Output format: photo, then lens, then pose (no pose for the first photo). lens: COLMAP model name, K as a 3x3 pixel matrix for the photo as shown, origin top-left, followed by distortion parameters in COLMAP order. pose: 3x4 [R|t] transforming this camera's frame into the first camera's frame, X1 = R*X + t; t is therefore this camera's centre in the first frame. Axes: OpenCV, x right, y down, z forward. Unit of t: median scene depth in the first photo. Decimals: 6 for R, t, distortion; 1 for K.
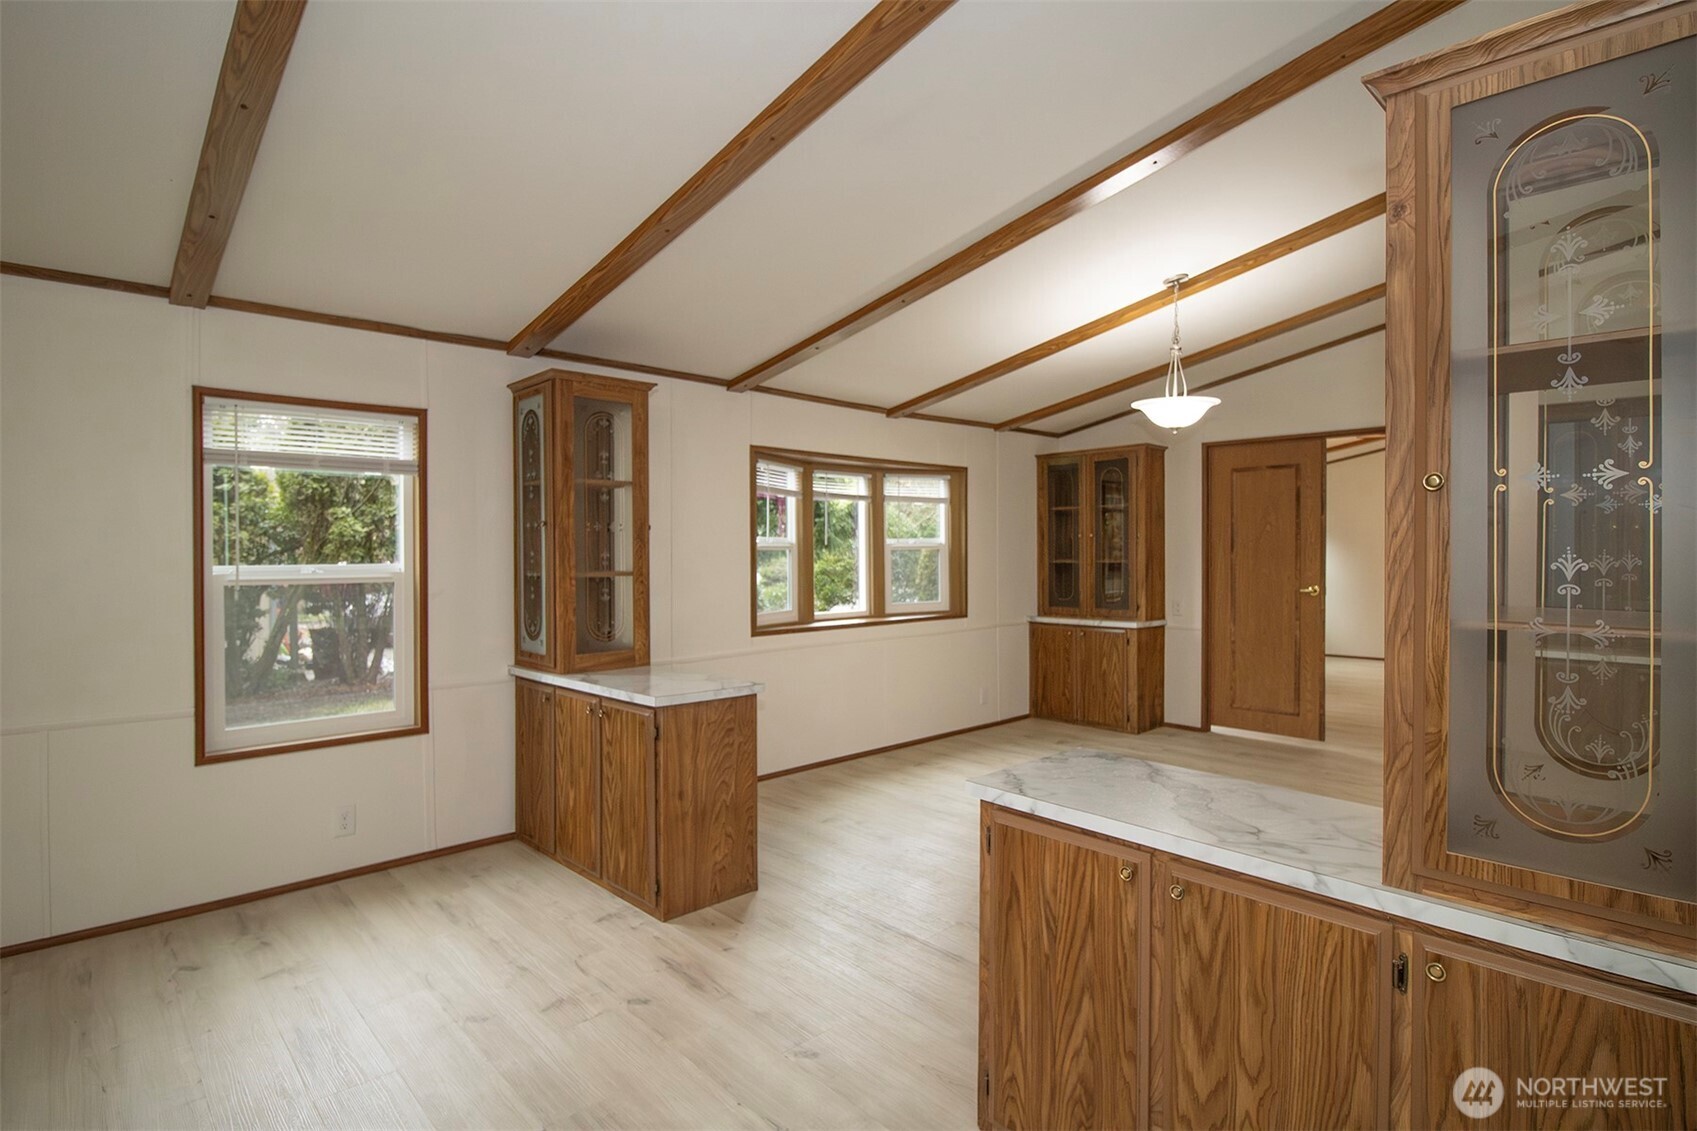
lens RADIAL K [[860.3, 0, 842.7], [0, 860.3, 549.5], [0, 0, 1]] dist [-0.002638, -0.000987]
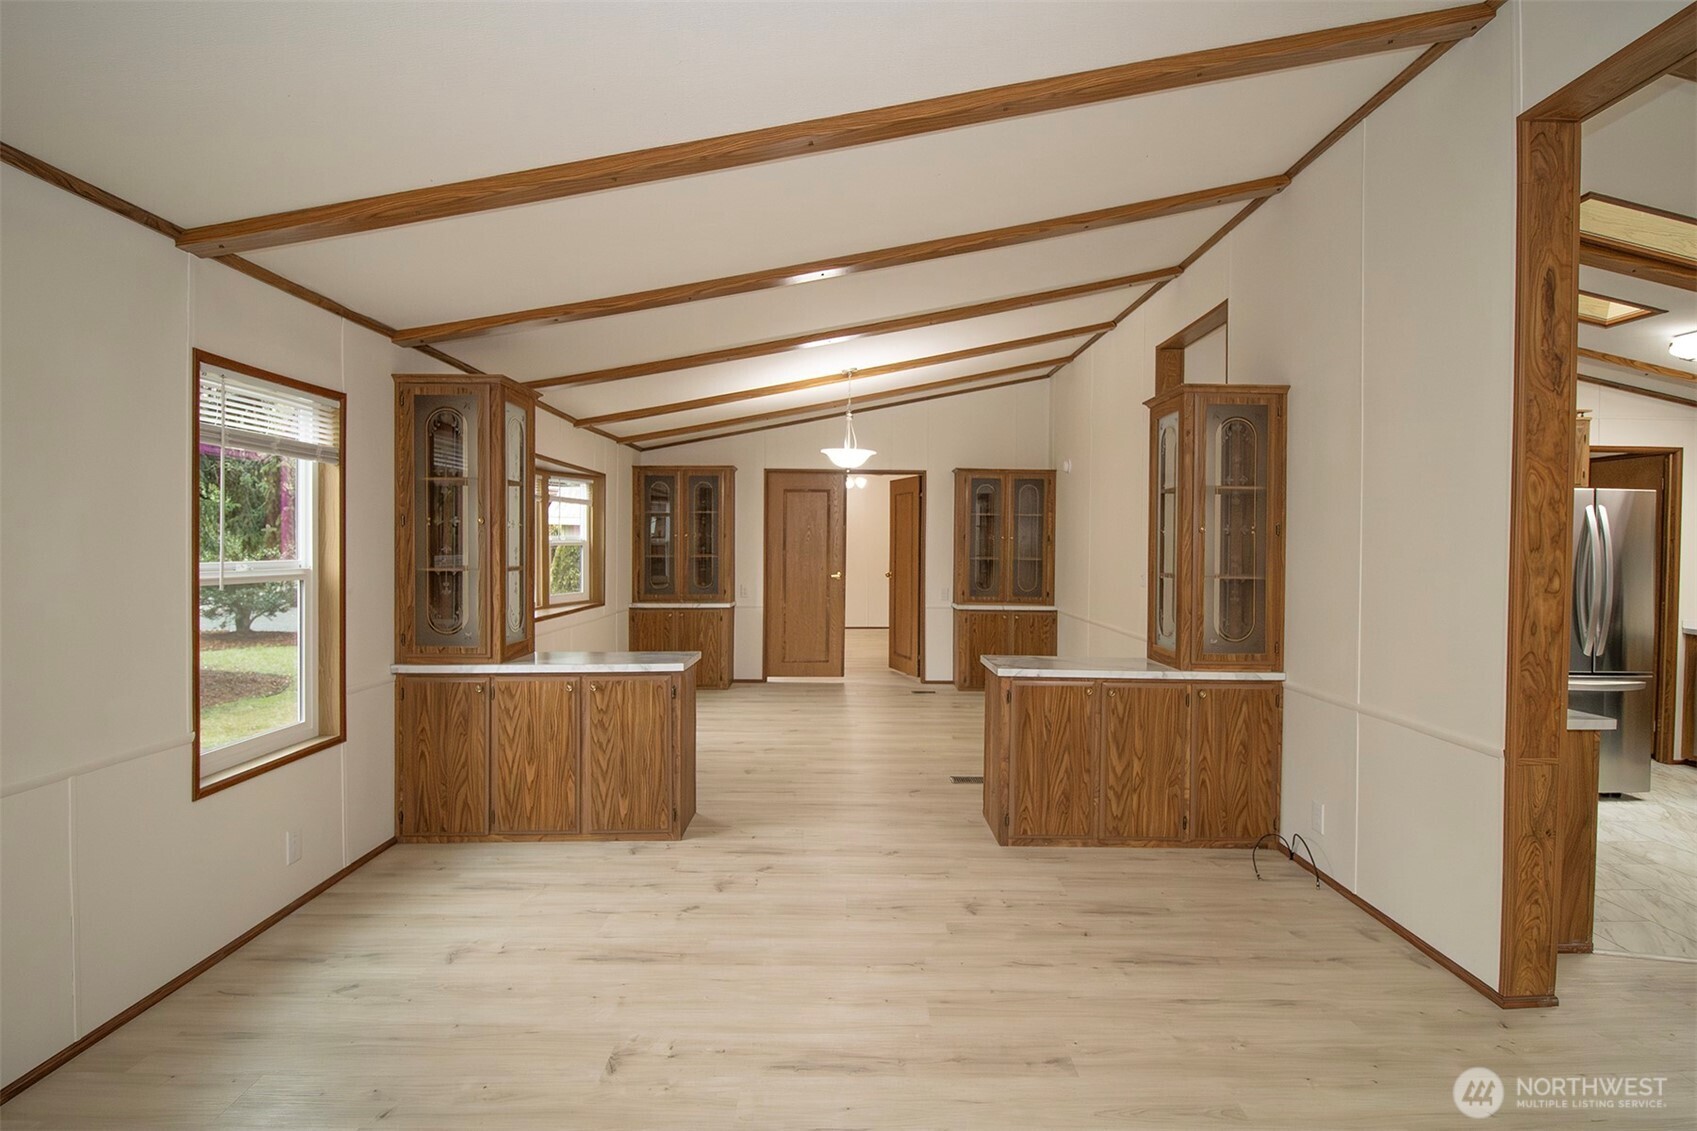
lens RADIAL K [[882.5, 0, 849.8], [0, 882.5, 554.5], [0, 0, 1]] dist [0.000813, -0.000350]
pose [[0.671614, -0.000389, 0.740901, -0.911681], [-0.008119, 0.999936, 0.007884, -0.001326], [-0.740857, -0.011311, 0.671568, -0.052251]]
